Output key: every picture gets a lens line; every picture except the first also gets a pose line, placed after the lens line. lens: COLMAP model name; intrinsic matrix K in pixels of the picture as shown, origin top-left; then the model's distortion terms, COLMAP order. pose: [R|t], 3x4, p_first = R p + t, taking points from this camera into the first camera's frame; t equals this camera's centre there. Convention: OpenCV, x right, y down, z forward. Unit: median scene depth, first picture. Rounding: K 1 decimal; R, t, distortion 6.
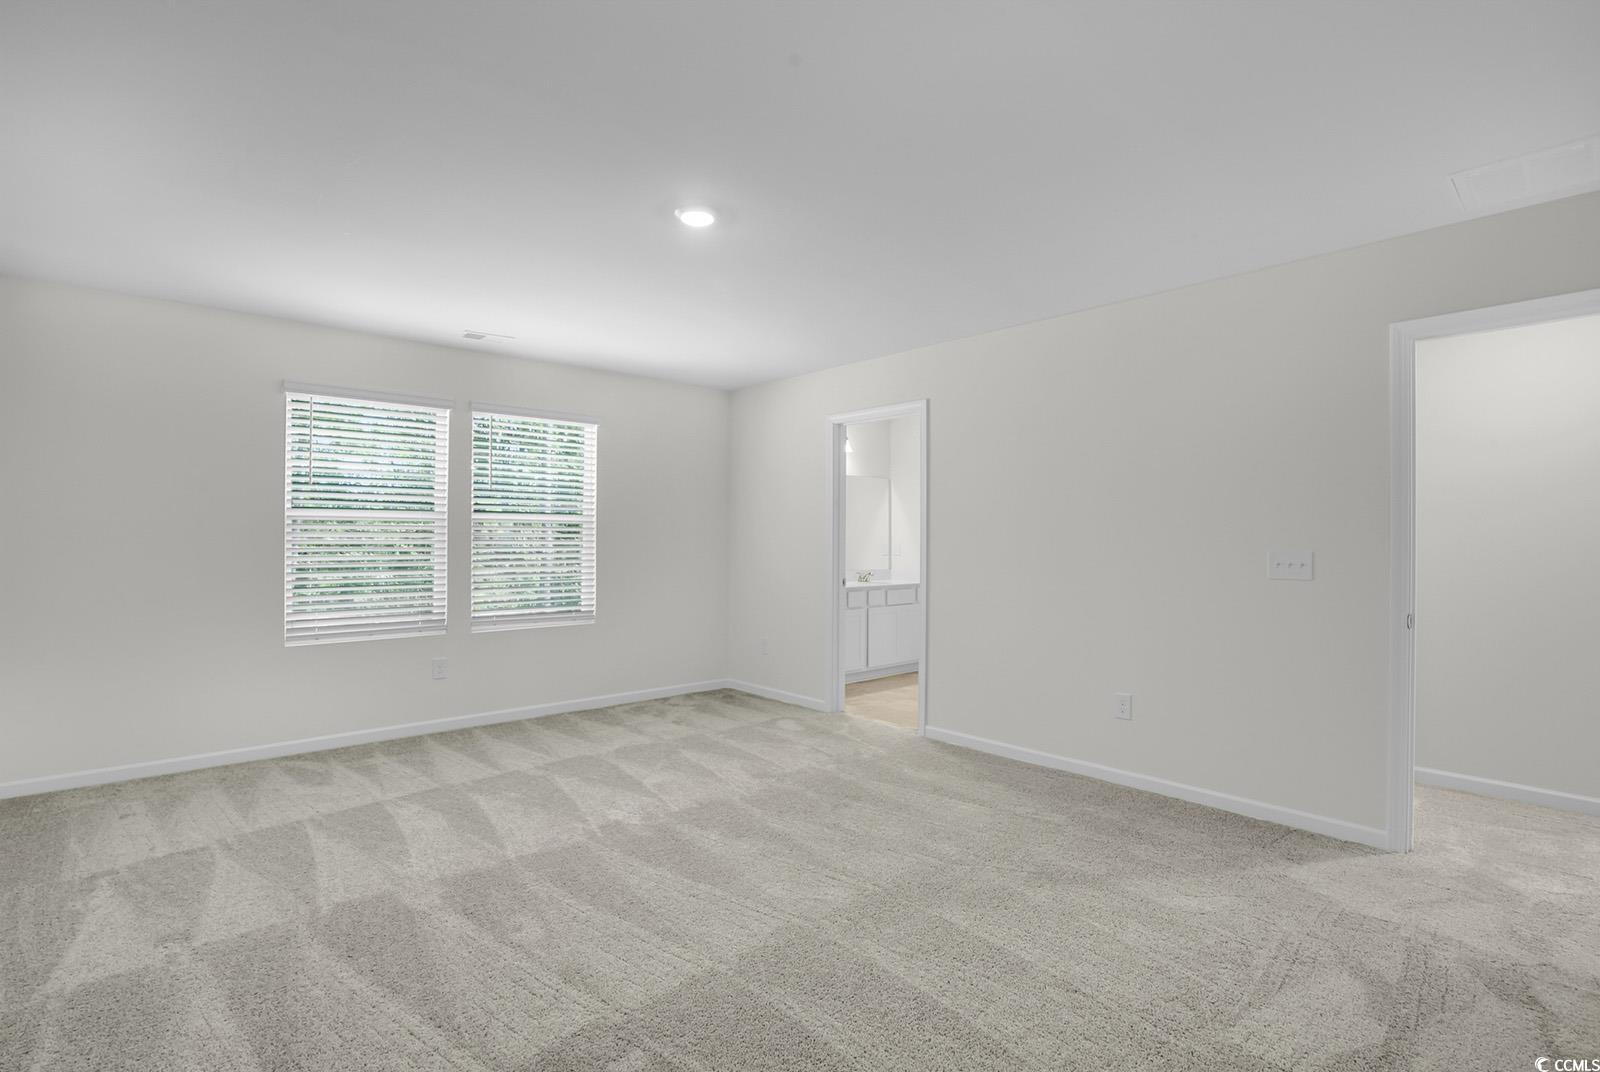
lens RADIAL K [[754.6, 0, 797.7], [0, 754.6, 531.9], [0, 0, 1]] dist [-0.057165, 0.018533]
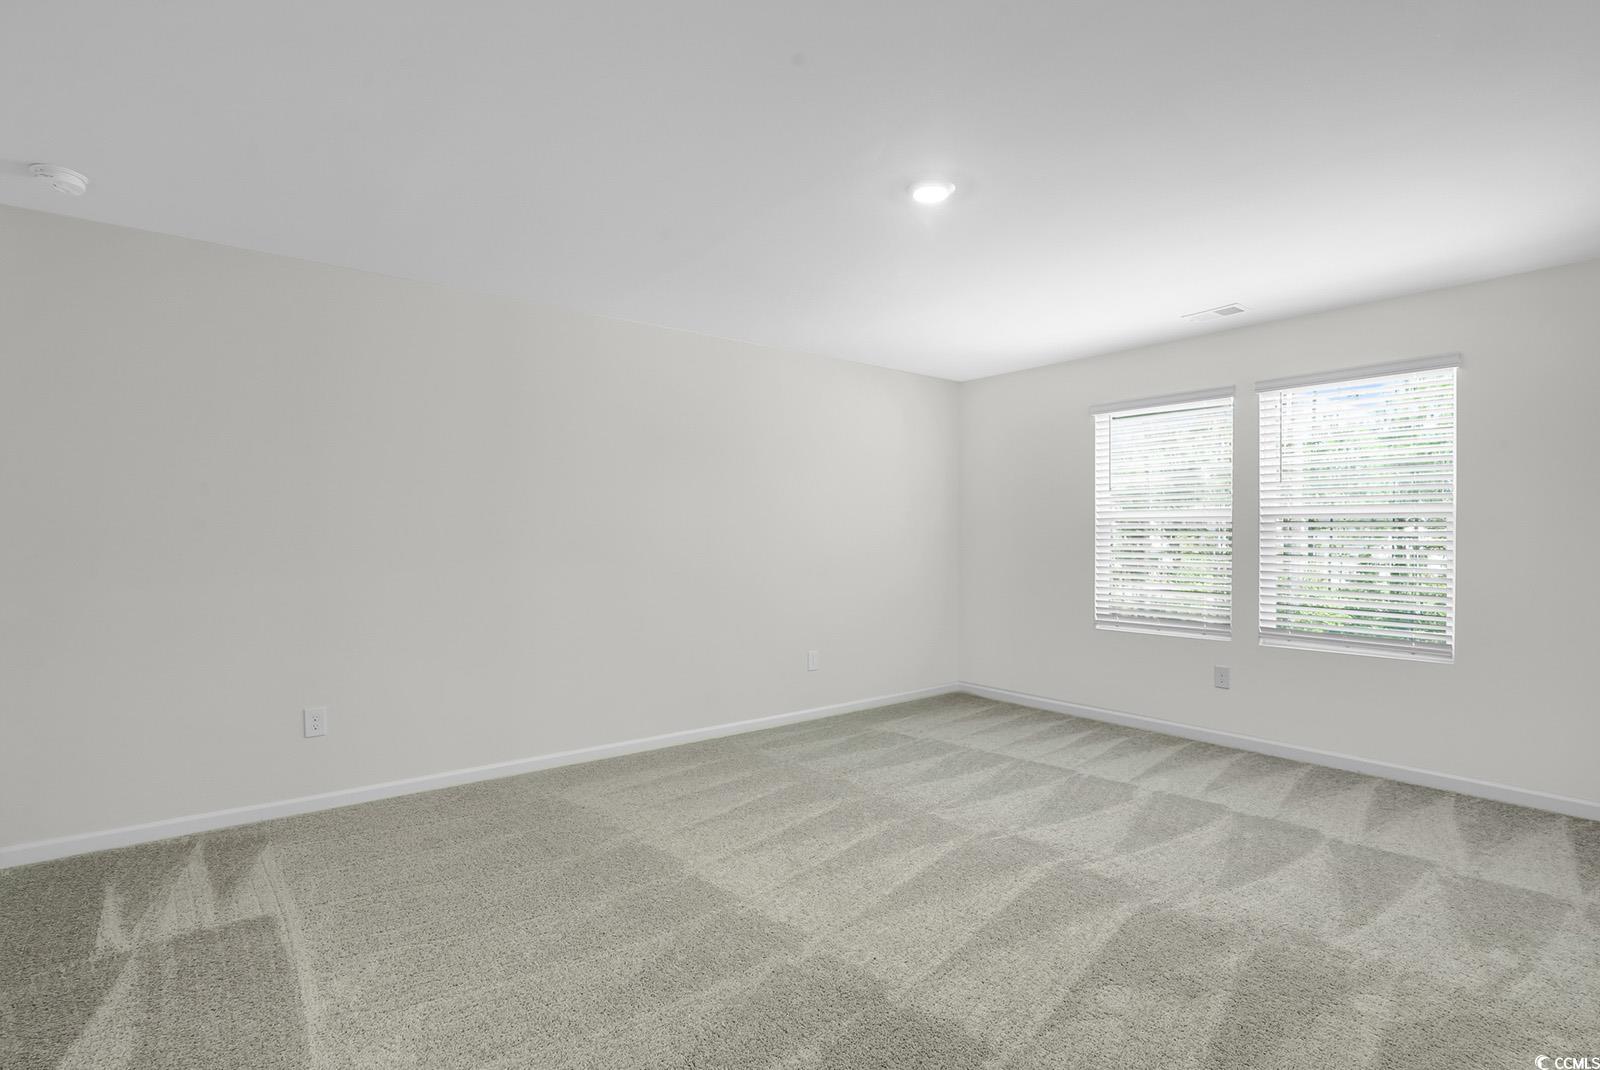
lens RADIAL K [[754.6, 0, 797.7], [0, 754.6, 530.9], [0, 0, 1]] dist [-0.057165, 0.018533]
pose [[-0.070993, -0.012295, -0.997401, 0.581858], [0.003392, 0.999915, -0.012567, 0.013228], [0.997471, -0.004275, -0.070945, 0.650764]]
